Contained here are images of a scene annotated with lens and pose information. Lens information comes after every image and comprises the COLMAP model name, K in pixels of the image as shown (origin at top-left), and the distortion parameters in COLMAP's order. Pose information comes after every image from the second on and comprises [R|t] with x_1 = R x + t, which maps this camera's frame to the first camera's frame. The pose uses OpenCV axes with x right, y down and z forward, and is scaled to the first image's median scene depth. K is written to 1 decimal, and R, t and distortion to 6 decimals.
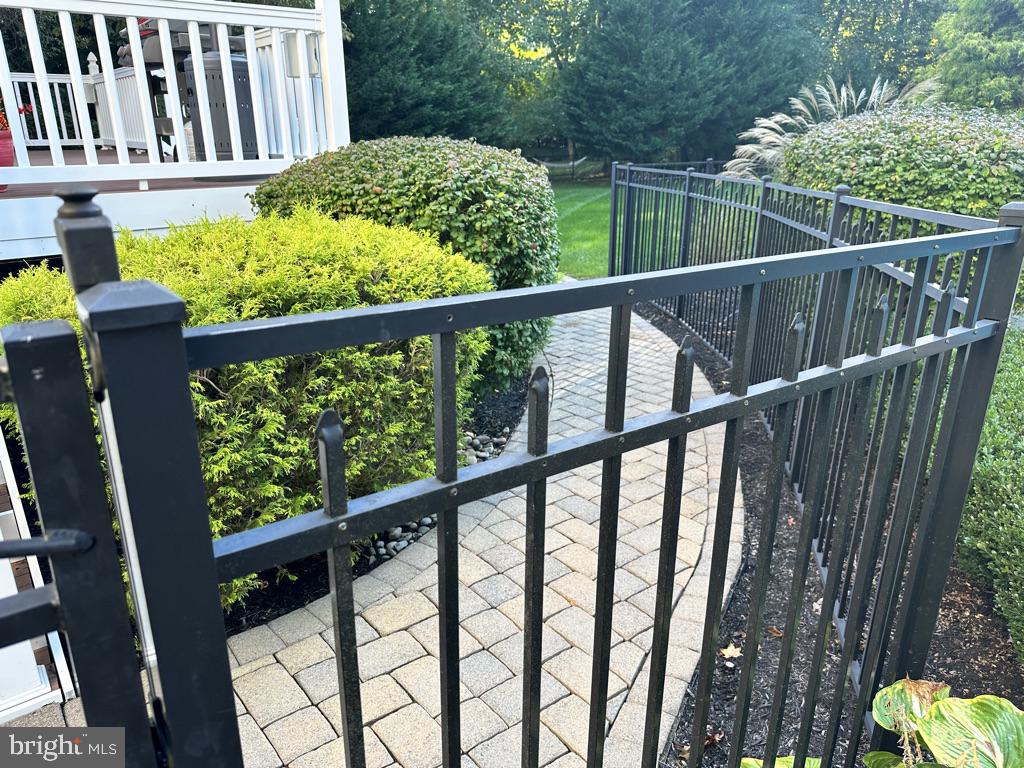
lens RADIAL K [[710.5, 0, 511.3], [0, 710.5, 383.3], [0, 0, 1]] dist [0.073556, -0.084108]
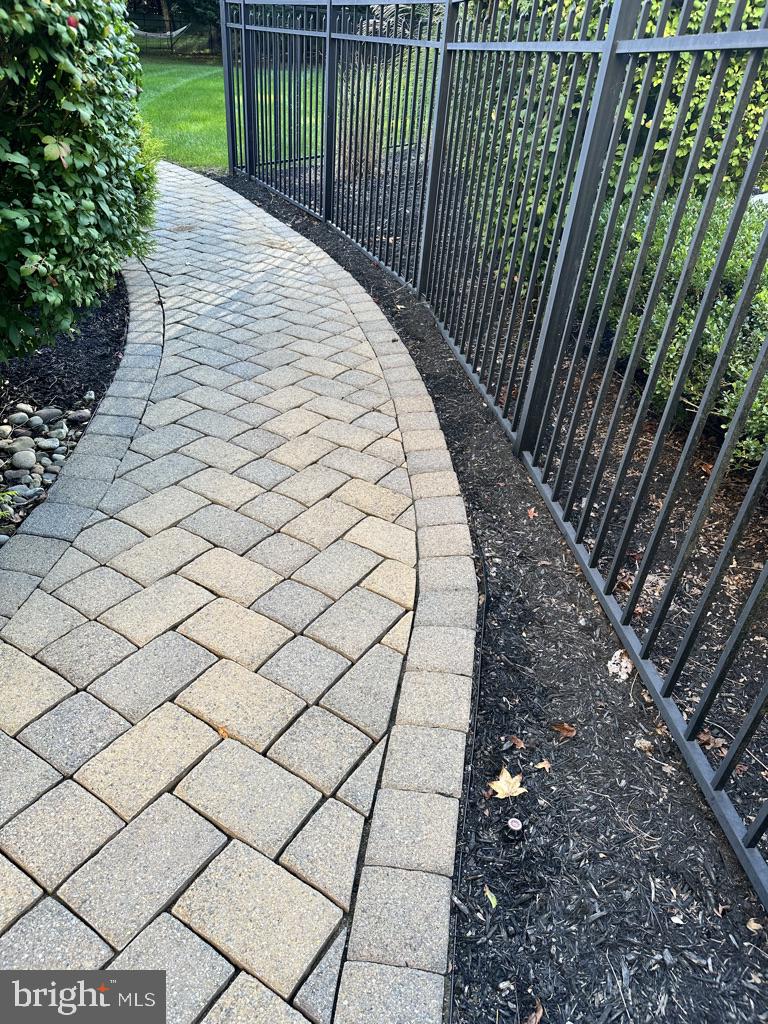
lens RADIAL K [[710.5, 0, 385.0], [0, 710.5, 509.5], [0, 0, 1]] dist [0.073556, -0.084108]
pose [[0.945556, -0.118127, 0.303266, 0.035215], [0.032101, 0.961114, 0.274281, -0.003052], [-0.323873, -0.249613, 0.912578, 0.315100]]
